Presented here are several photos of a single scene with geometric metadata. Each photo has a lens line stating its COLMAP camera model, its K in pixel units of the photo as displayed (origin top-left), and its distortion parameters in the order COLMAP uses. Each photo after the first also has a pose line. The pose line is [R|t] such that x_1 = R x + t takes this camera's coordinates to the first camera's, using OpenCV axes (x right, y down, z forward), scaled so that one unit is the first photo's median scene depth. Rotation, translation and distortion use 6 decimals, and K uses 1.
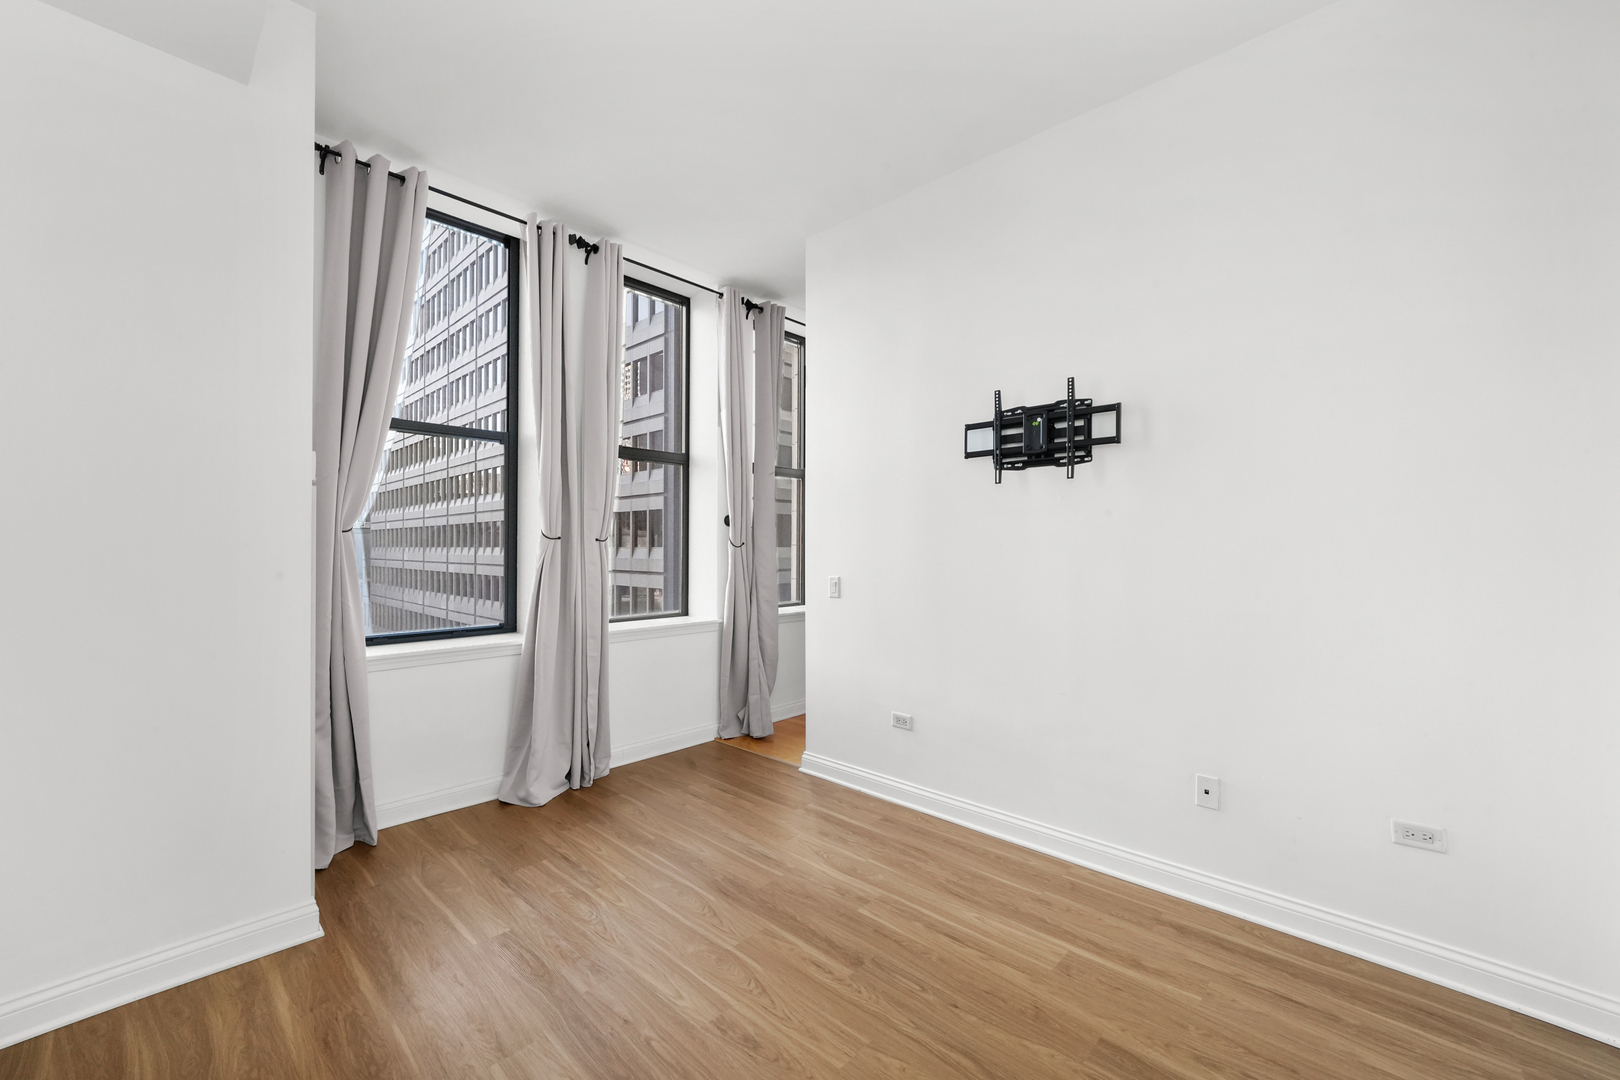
lens RADIAL K [[625.5, 0, 793.5], [0, 625.5, 539.9], [0, 0, 1]] dist [-0.010672, 0.000135]
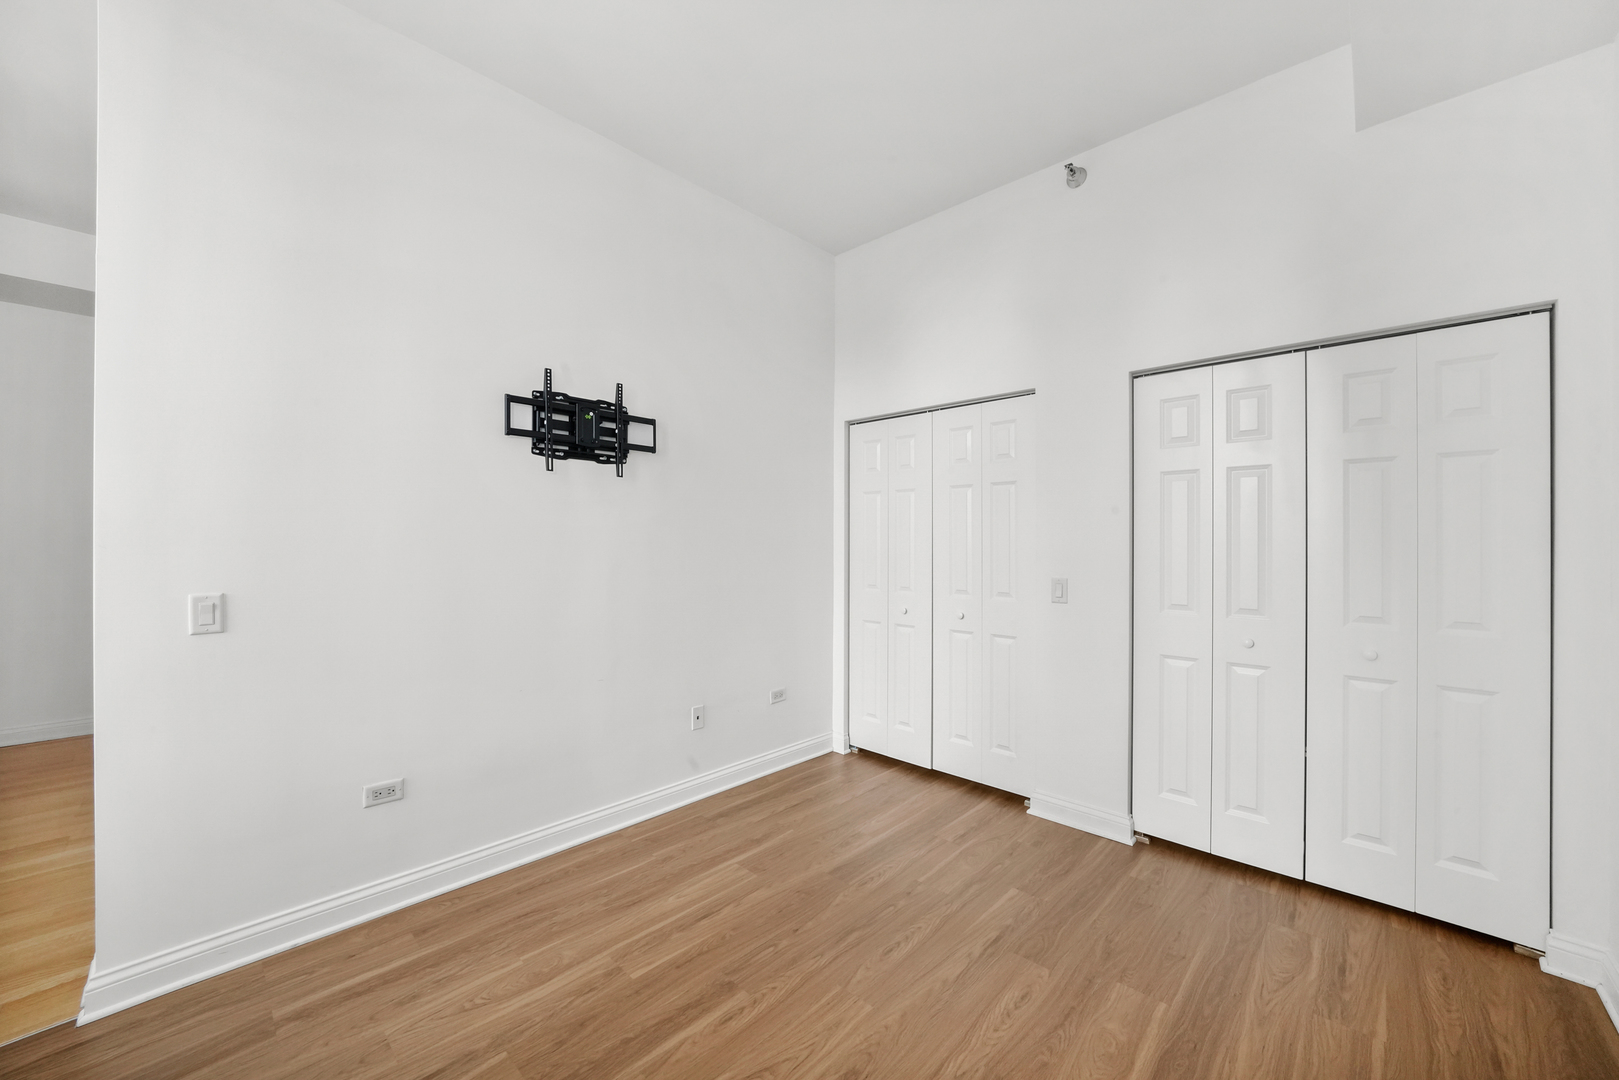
lens RADIAL K [[621.6, 0, 791.2], [0, 621.6, 535.2], [0, 0, 1]] dist [-0.011688, 0.000733]
pose [[0.010949, 0.004629, 0.999929, -0.660812], [-0.018731, 0.999815, -0.004424, 0.002020], [-0.999765, -0.018681, 0.011033, 0.723969]]
